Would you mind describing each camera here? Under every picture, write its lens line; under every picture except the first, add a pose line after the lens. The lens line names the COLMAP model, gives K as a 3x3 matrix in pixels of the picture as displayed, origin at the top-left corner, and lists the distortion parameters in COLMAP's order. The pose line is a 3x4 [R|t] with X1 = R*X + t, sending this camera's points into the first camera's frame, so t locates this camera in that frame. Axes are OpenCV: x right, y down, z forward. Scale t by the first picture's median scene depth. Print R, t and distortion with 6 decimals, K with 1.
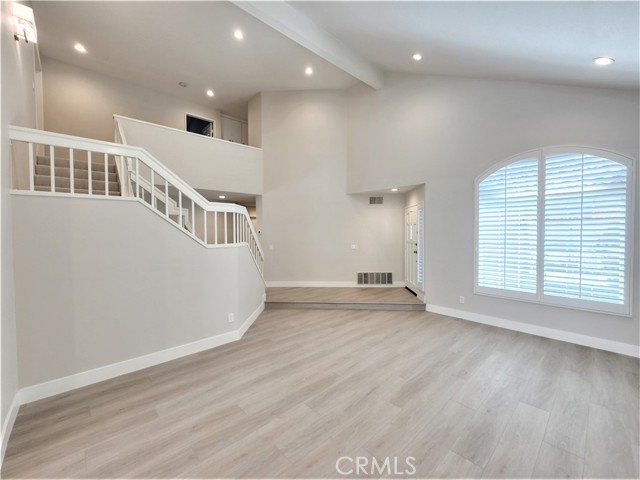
lens RADIAL K [[265.3, 0, 320.2], [0, 265.3, 235.9], [0, 0, 1]] dist [-0.004407, -0.000096]
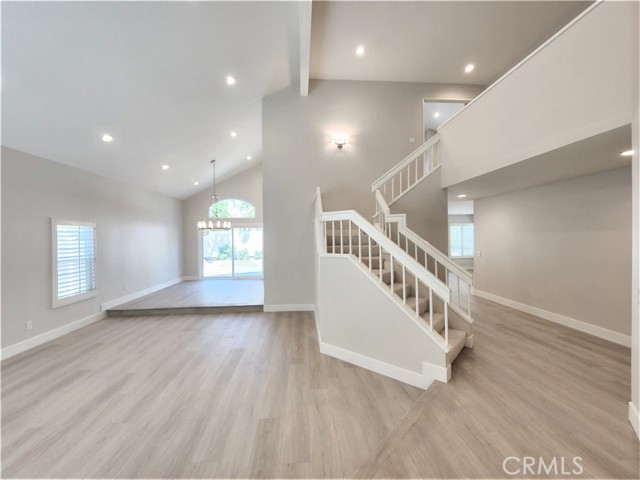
lens RADIAL K [[265.4, 0, 320.0], [0, 265.4, 240.0], [0, 0, 1]] dist [0.001574, 0.000093]
pose [[-0.628051, 0.020917, -0.777891, 0.467019], [-0.001997, 0.999592, 0.028492, -0.051354], [0.778169, 0.019448, -0.627753, 1.680401]]
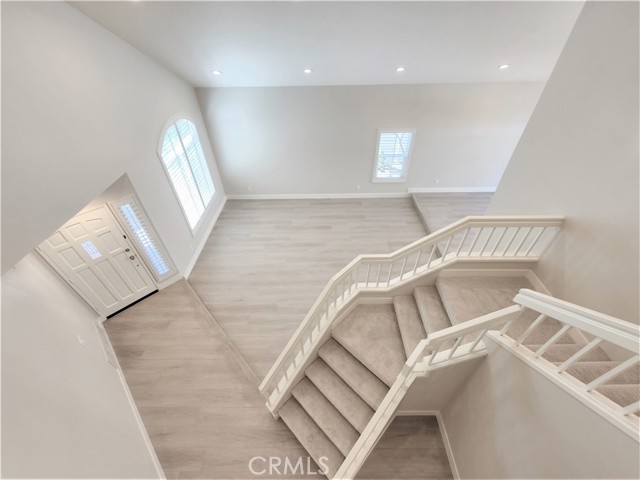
lens RADIAL K [[262.3, 0, 320.0], [0, 262.3, 240.0], [0, 0, 1]] dist [-0.002712, -0.000245]
pose [[-0.731069, -0.437977, 0.523176, -0.664351], [0.031049, 0.744630, 0.666754, -0.740519], [-0.681596, 0.503688, -0.530778, 1.570416]]
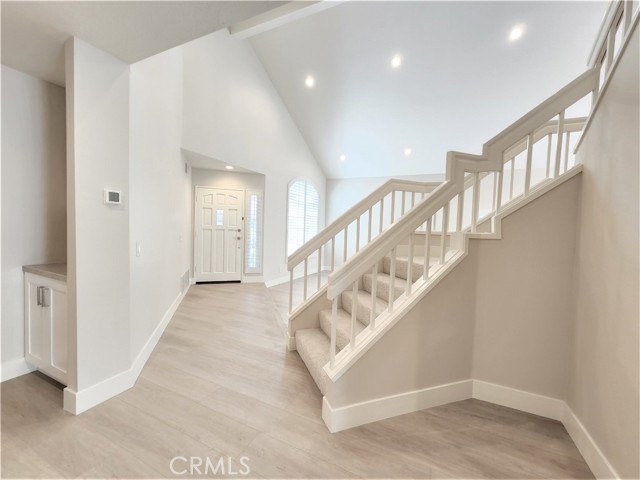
lens RADIAL K [[265.4, 0, 320.0], [0, 265.4, 240.0], [0, 0, 1]] dist [0.001574, 0.000093]
pose [[-0.367370, -0.052946, 0.928567, -1.023540], [-0.007373, 0.998513, 0.054017, 0.019537], [-0.930046, 0.012998, -0.367214, 1.686893]]
